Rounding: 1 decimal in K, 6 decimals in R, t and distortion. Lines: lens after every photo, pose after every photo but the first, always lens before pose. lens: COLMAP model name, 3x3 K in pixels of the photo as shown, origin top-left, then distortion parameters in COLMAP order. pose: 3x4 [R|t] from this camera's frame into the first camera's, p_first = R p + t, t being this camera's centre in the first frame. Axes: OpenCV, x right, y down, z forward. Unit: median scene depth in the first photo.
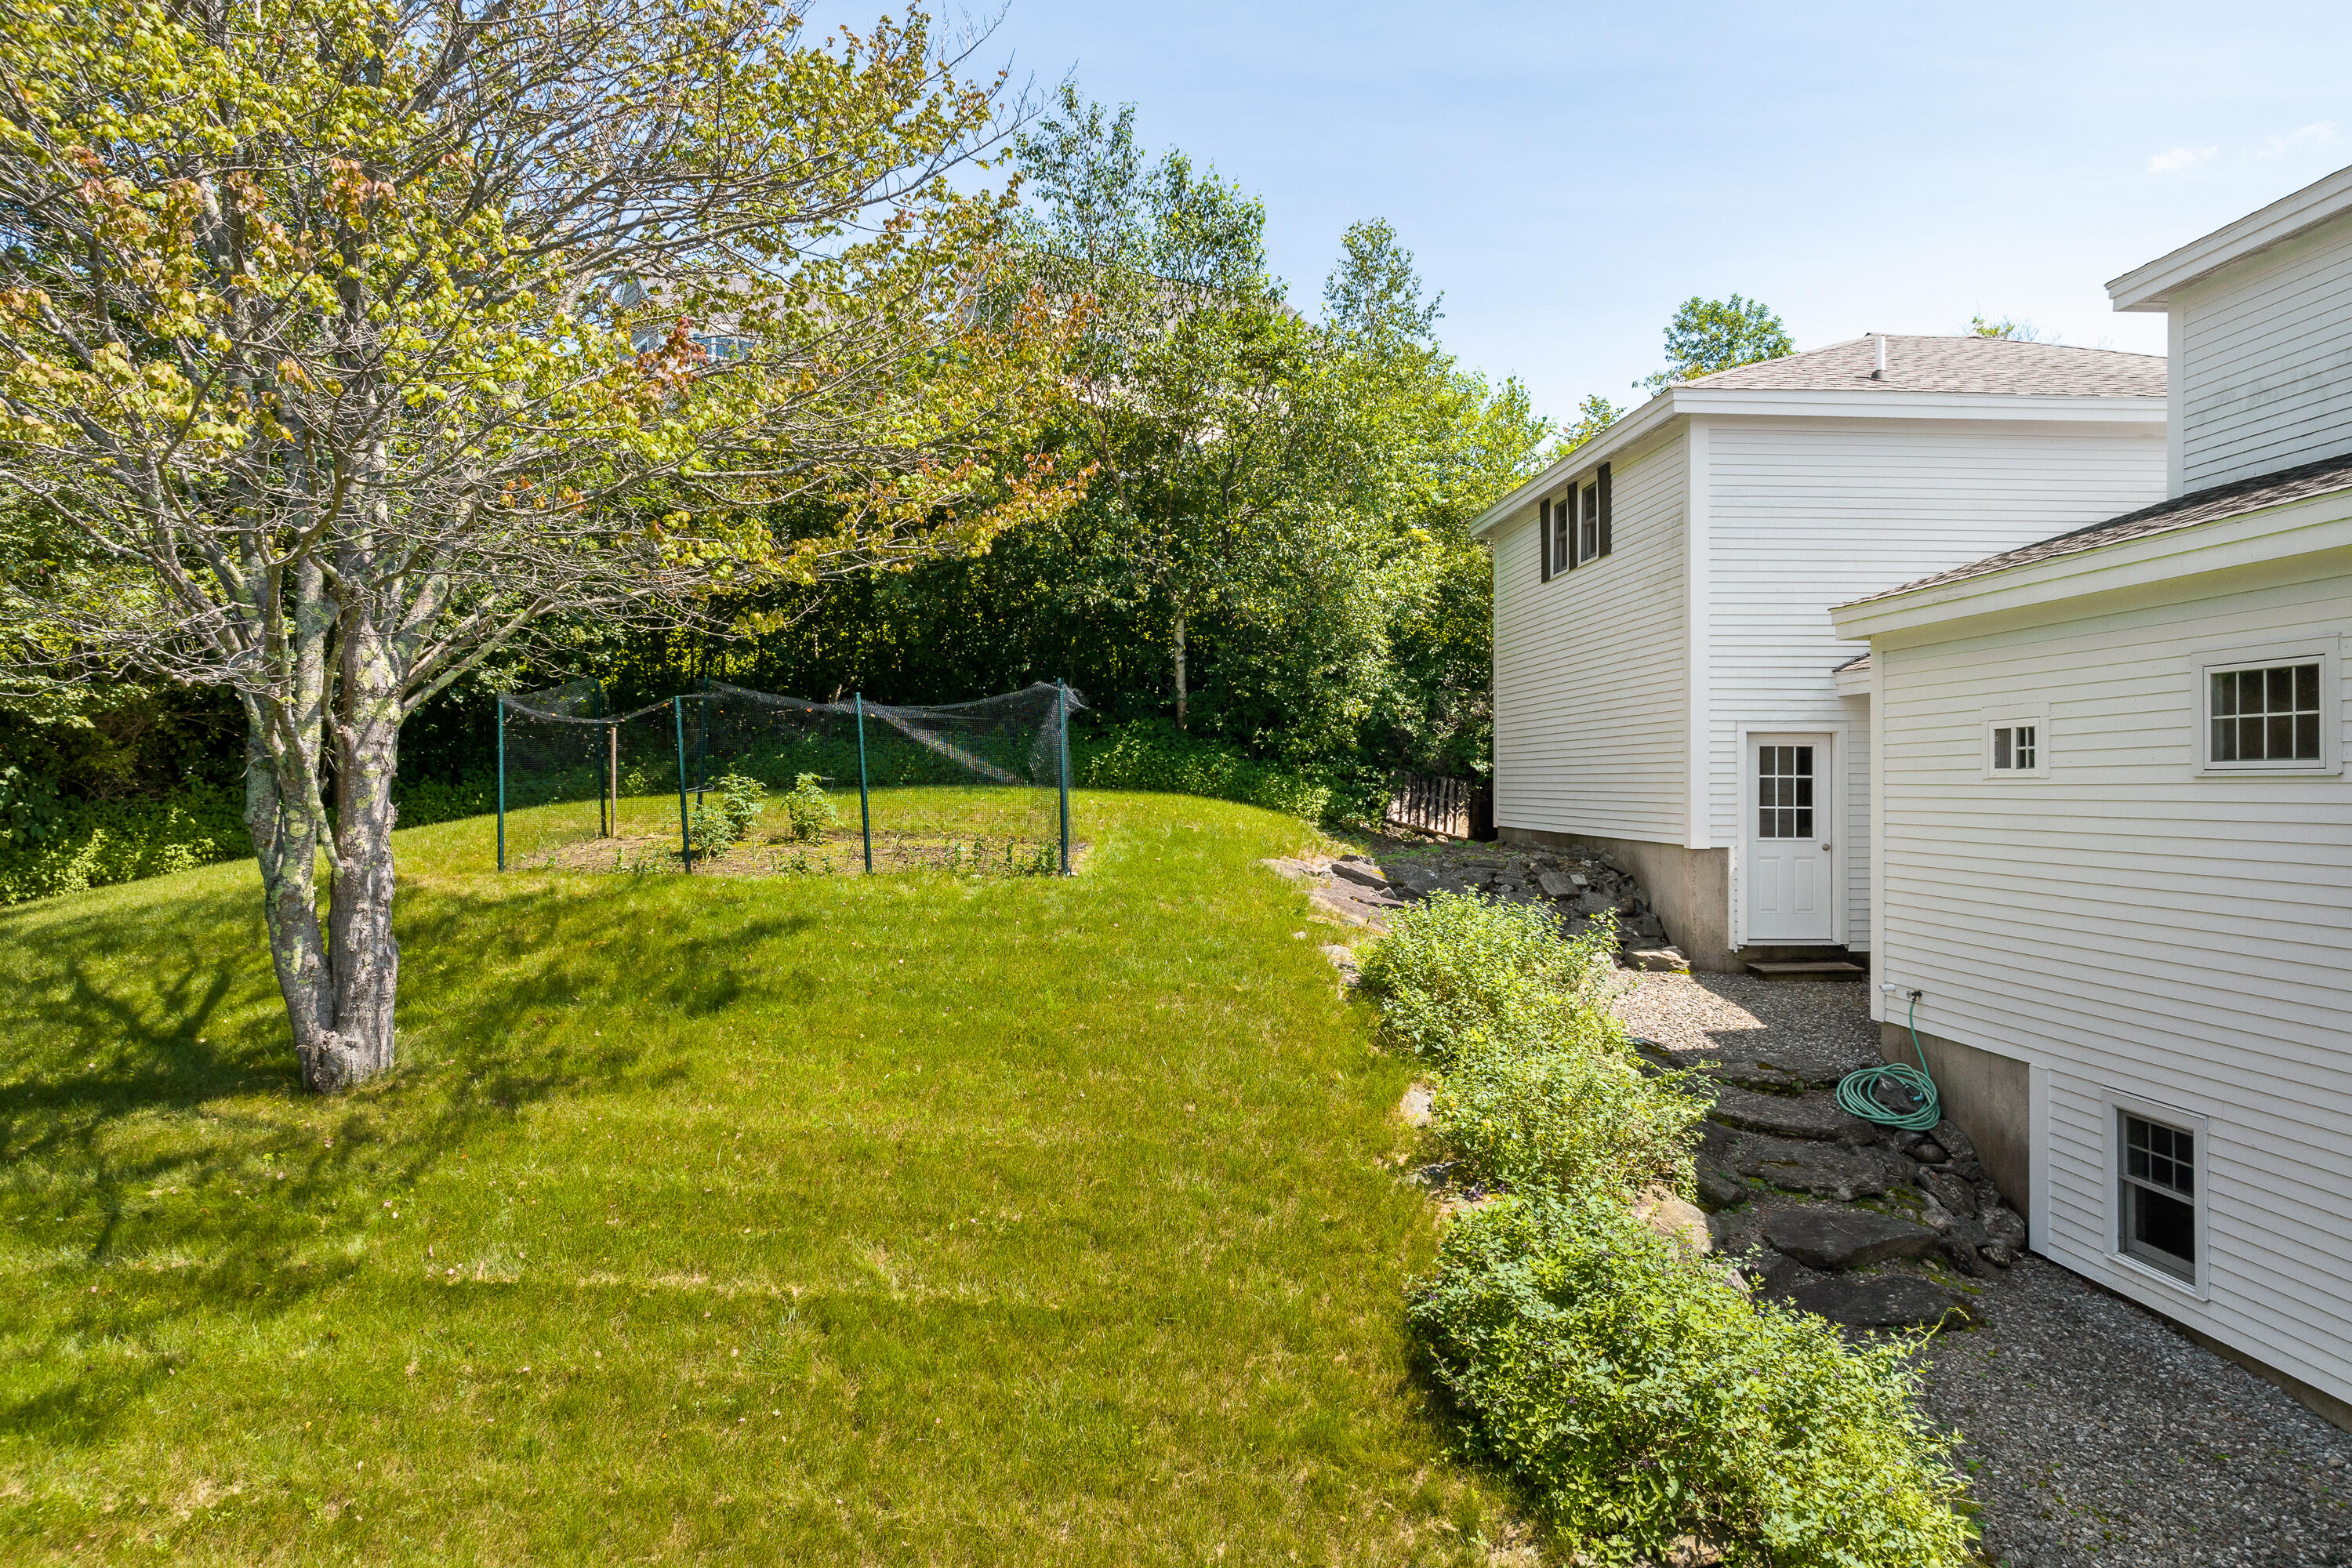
lens RADIAL K [[1642.2, 0, 1173.5], [0, 1642.2, 772.1], [0, 0, 1]] dist [-0.007439, 0.009730]
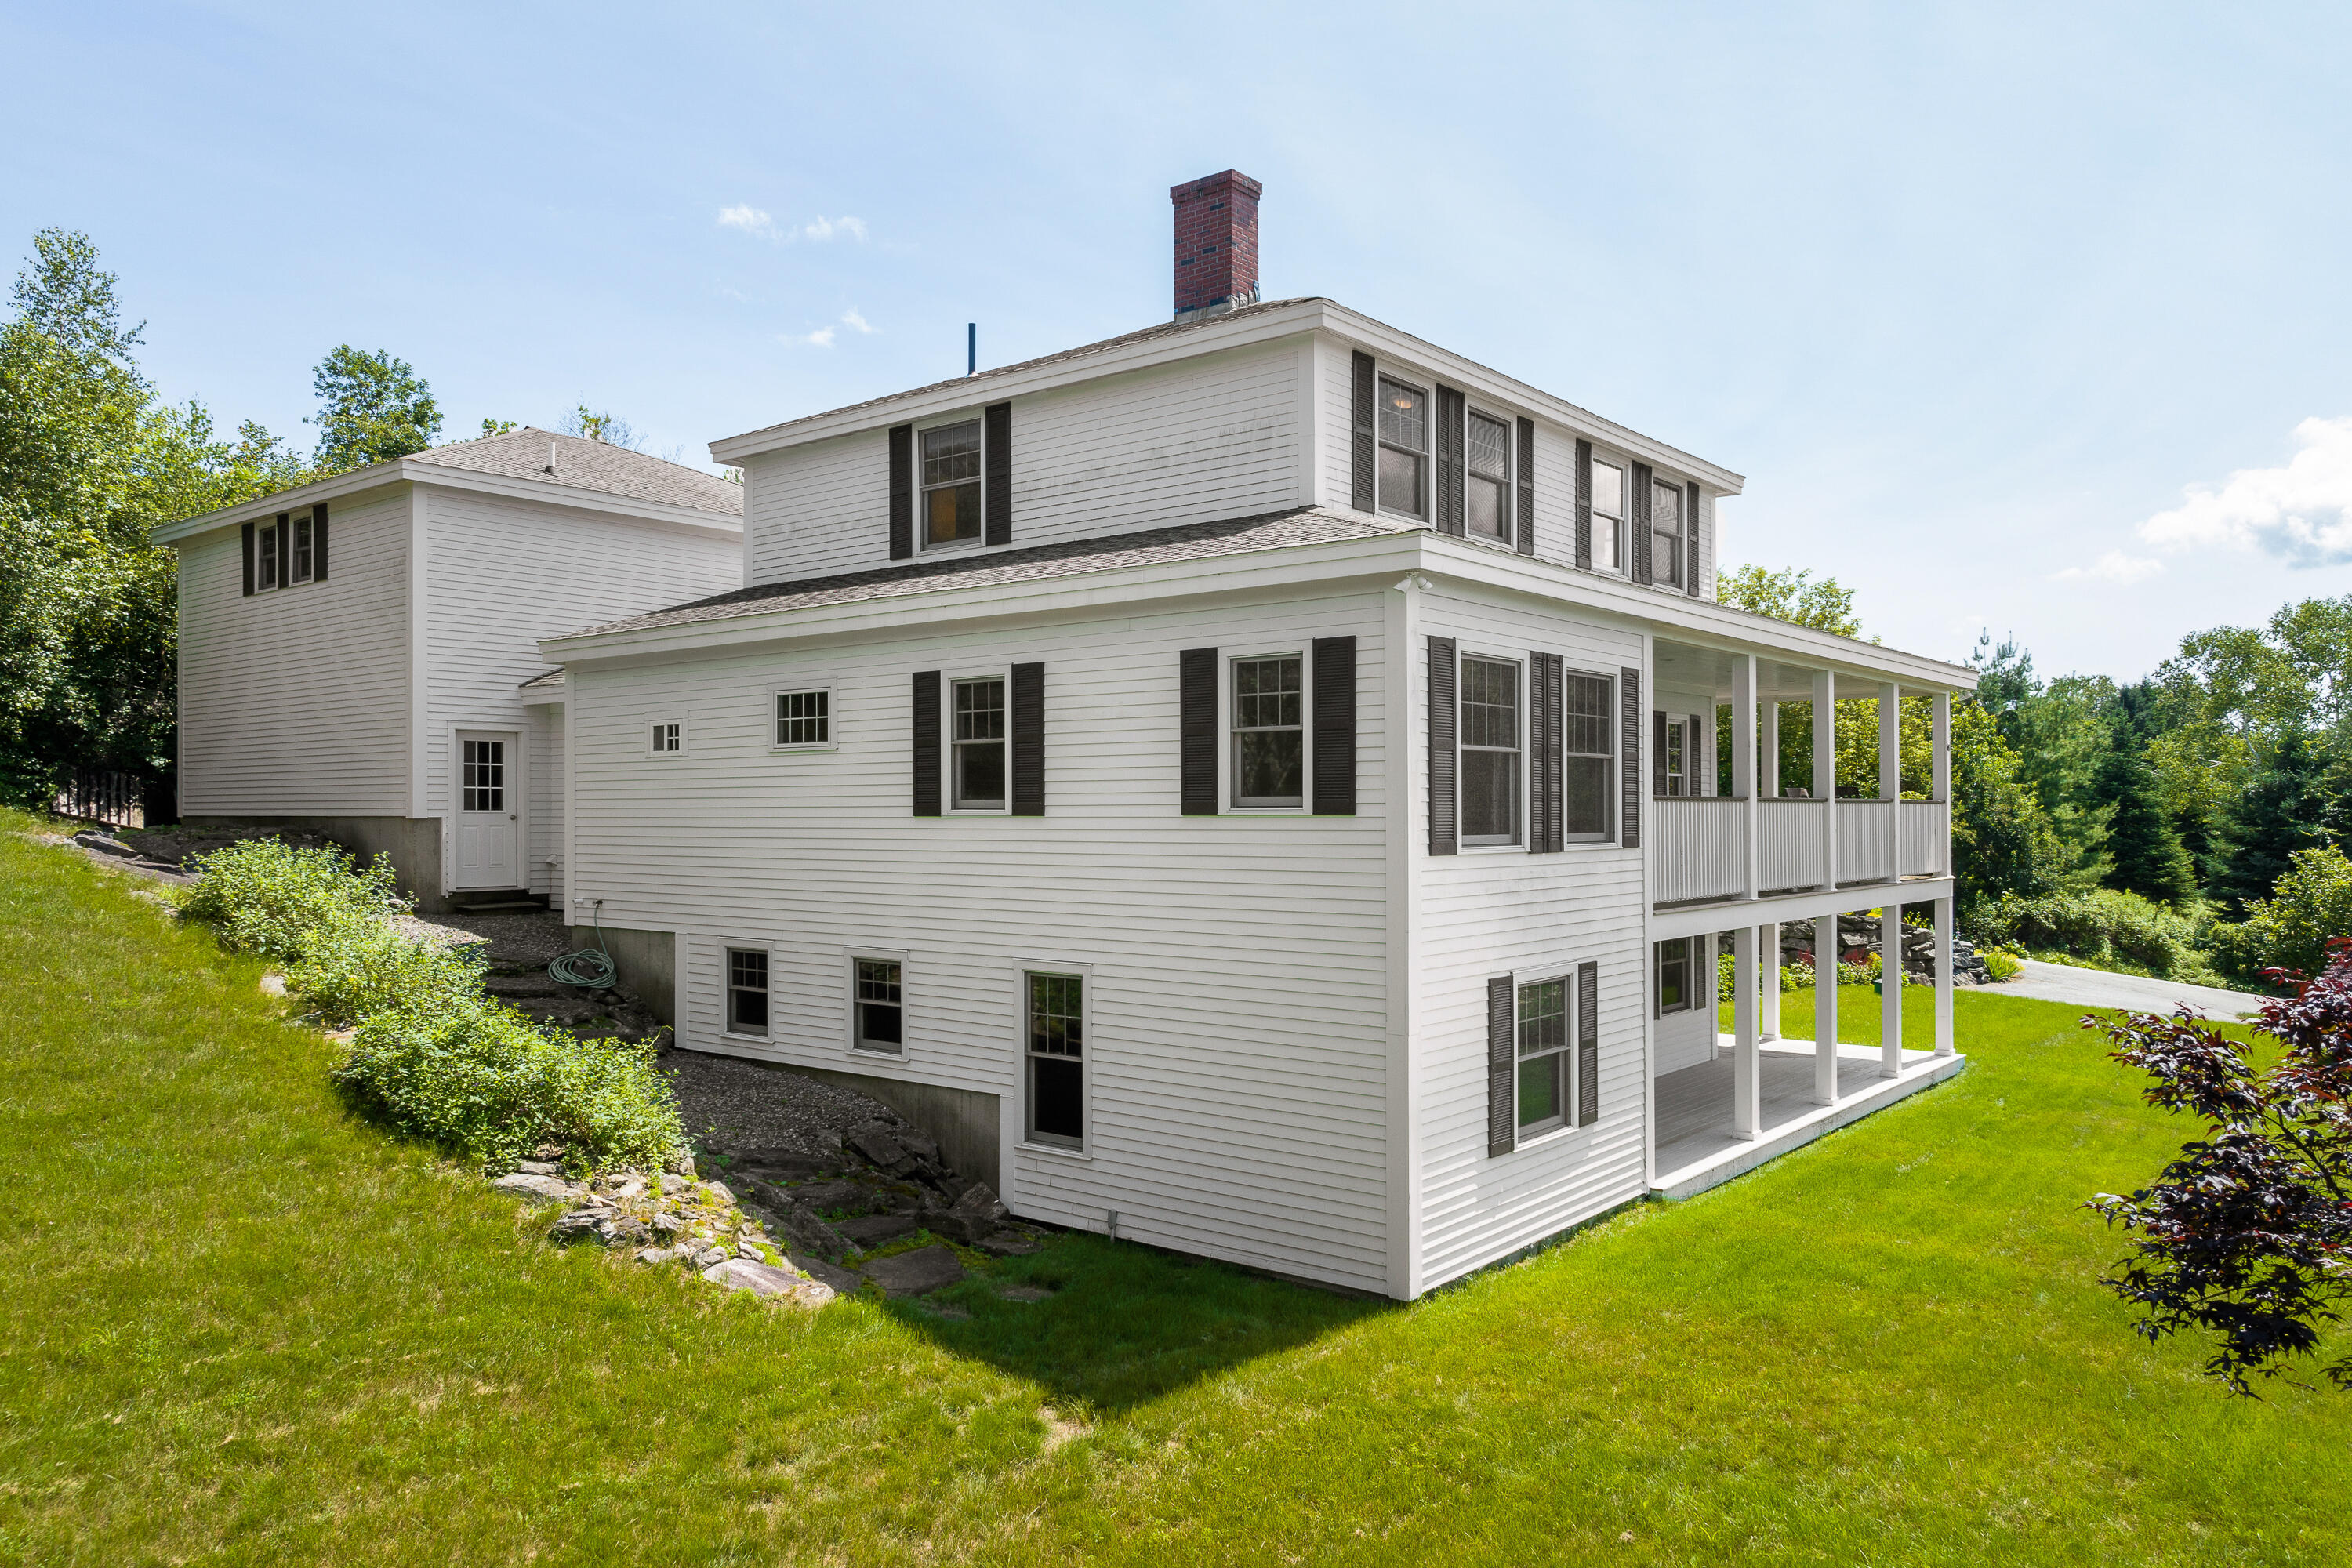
lens RADIAL K [[1642.2, 0, 1168.5], [0, 1642.2, 784.6], [0, 0, 1]] dist [-0.007439, 0.009730]
pose [[0.678084, 0.009422, 0.734924, -0.239102], [-0.002931, 0.999945, -0.010116, 0.032922], [-0.734979, 0.004706, 0.678074, -0.321816]]
